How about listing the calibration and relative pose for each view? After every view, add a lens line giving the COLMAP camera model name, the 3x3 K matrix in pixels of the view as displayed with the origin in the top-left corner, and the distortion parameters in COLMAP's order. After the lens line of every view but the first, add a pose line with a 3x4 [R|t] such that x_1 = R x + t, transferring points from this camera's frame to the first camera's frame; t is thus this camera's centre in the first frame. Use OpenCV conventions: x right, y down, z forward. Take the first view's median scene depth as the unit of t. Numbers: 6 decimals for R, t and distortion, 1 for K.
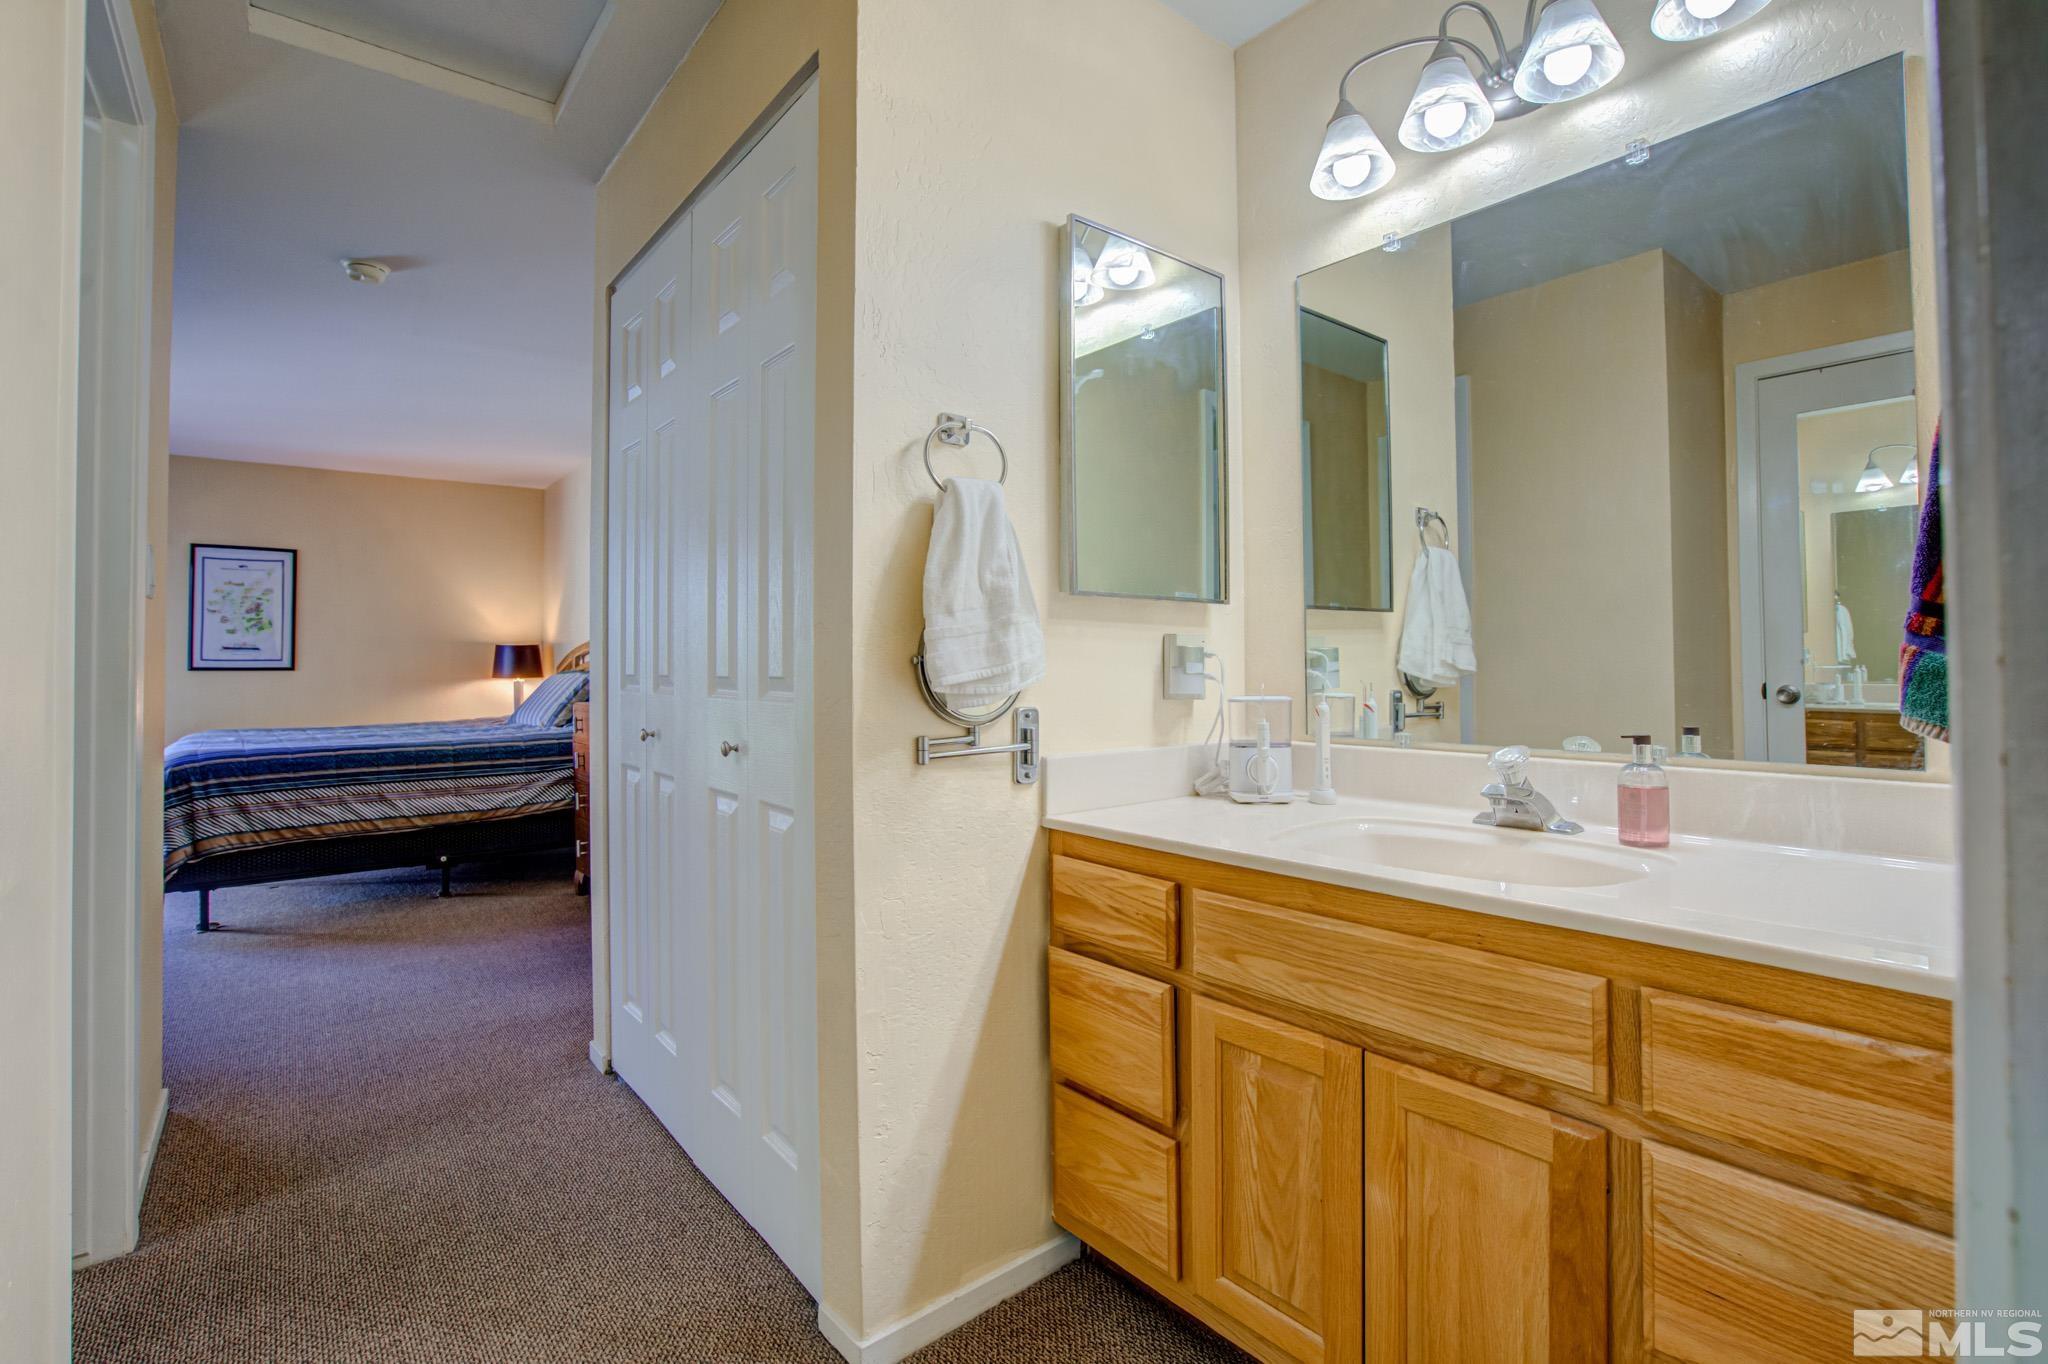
lens RADIAL K [[930.6, 0, 1029.6], [0, 930.6, 670.3], [0, 0, 1]] dist [-0.058083, 0.024216]
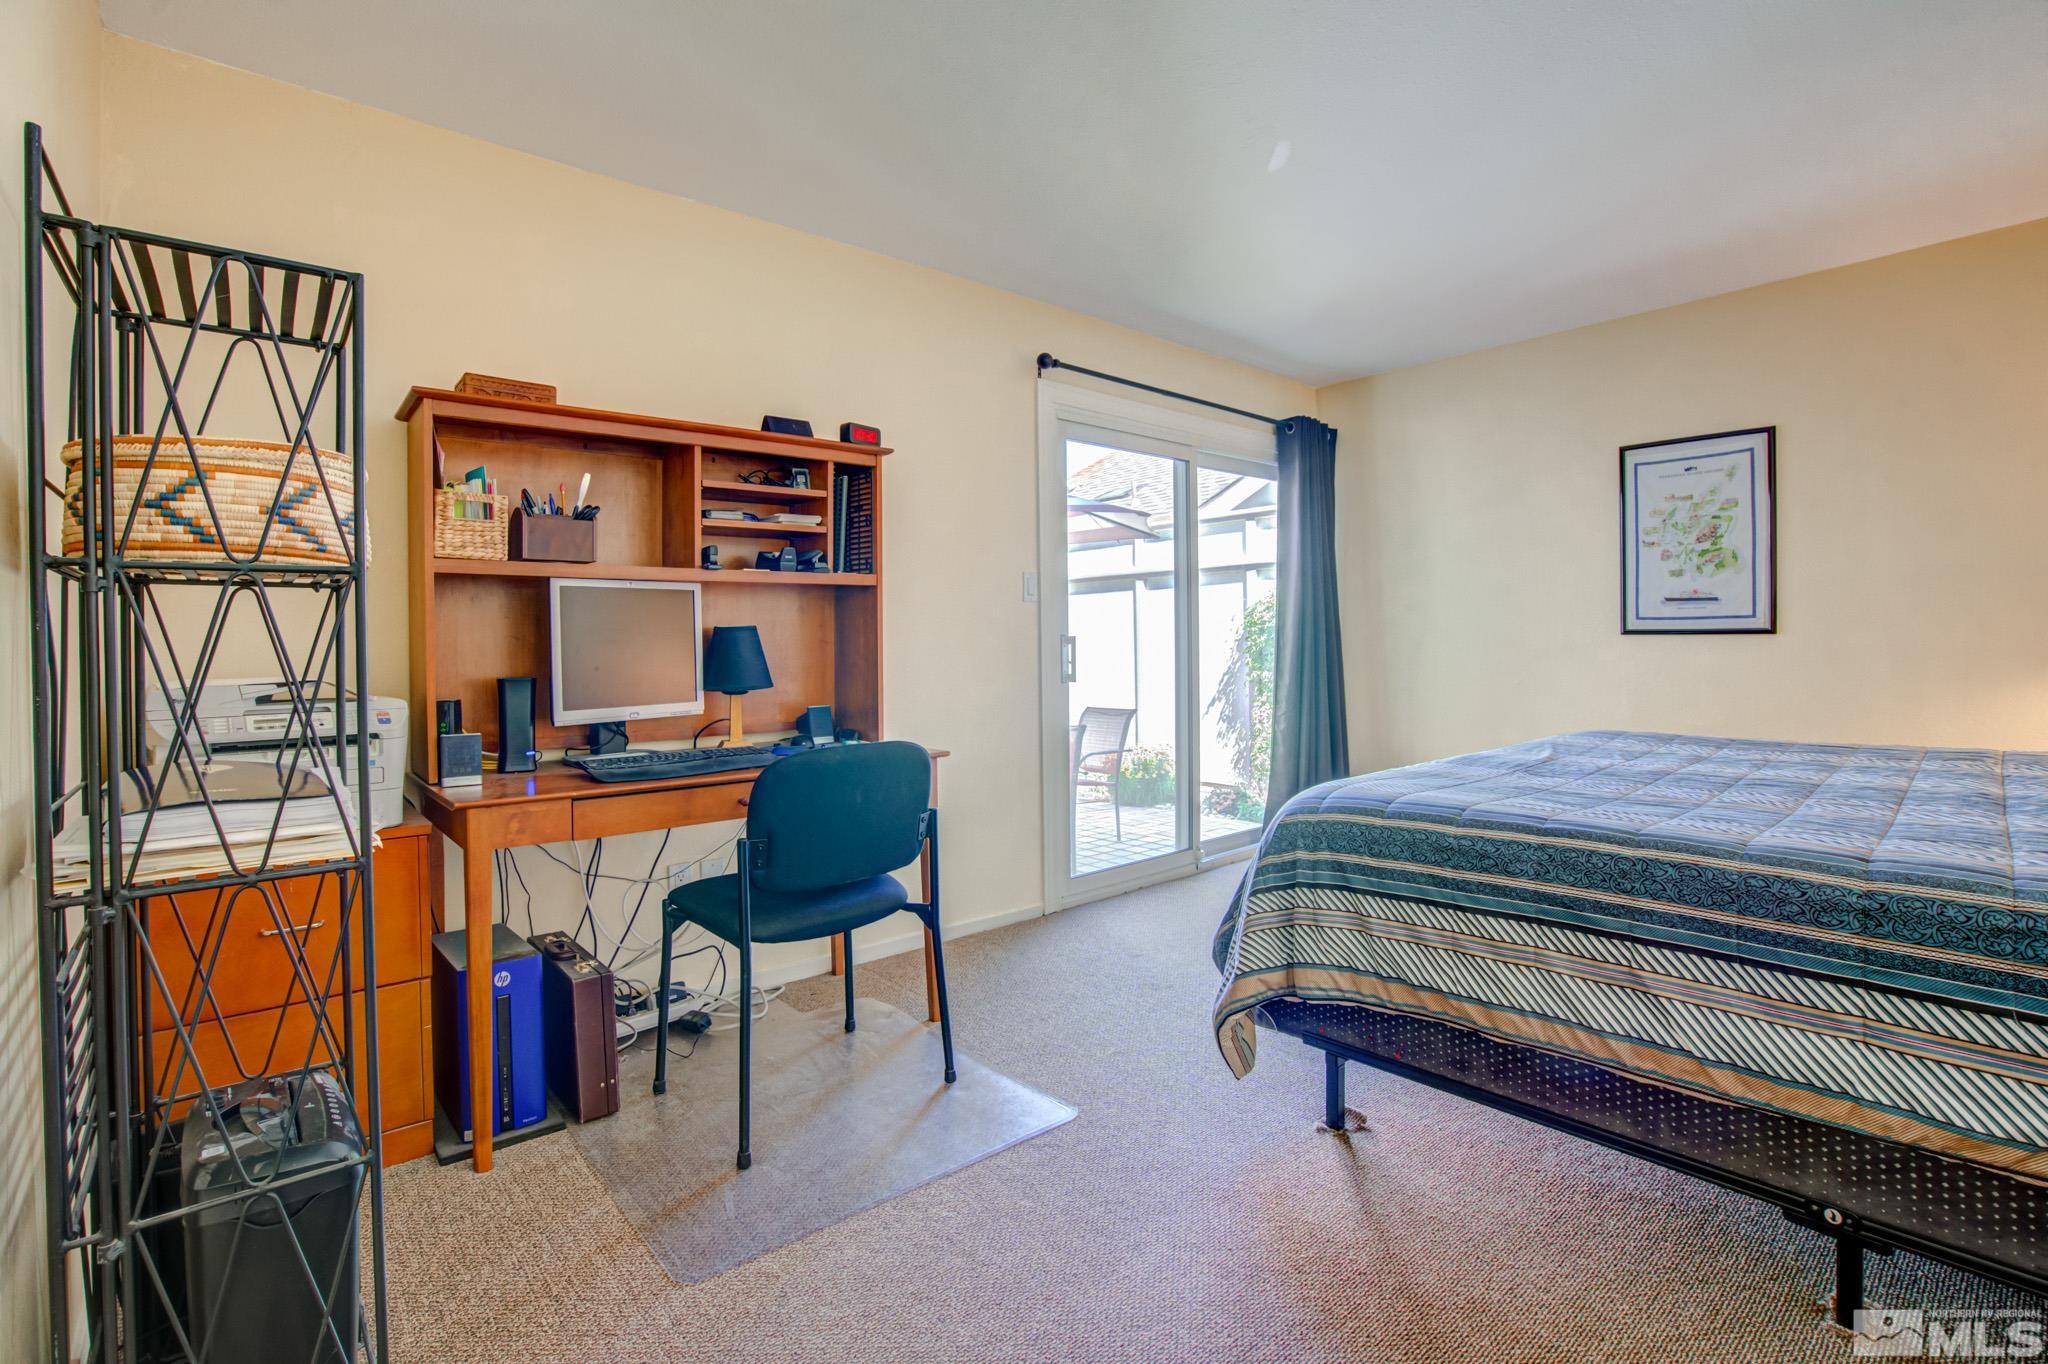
lens RADIAL K [[952.3, 0, 1025.4], [0, 952.3, 650.7], [0, 0, 1]] dist [-0.060219, 0.026273]
pose [[0.037341, 0.016000, -0.999174, -0.222482], [0.006227, 0.999849, 0.016243, -0.001577], [0.999283, -0.006828, 0.037235, 0.474296]]
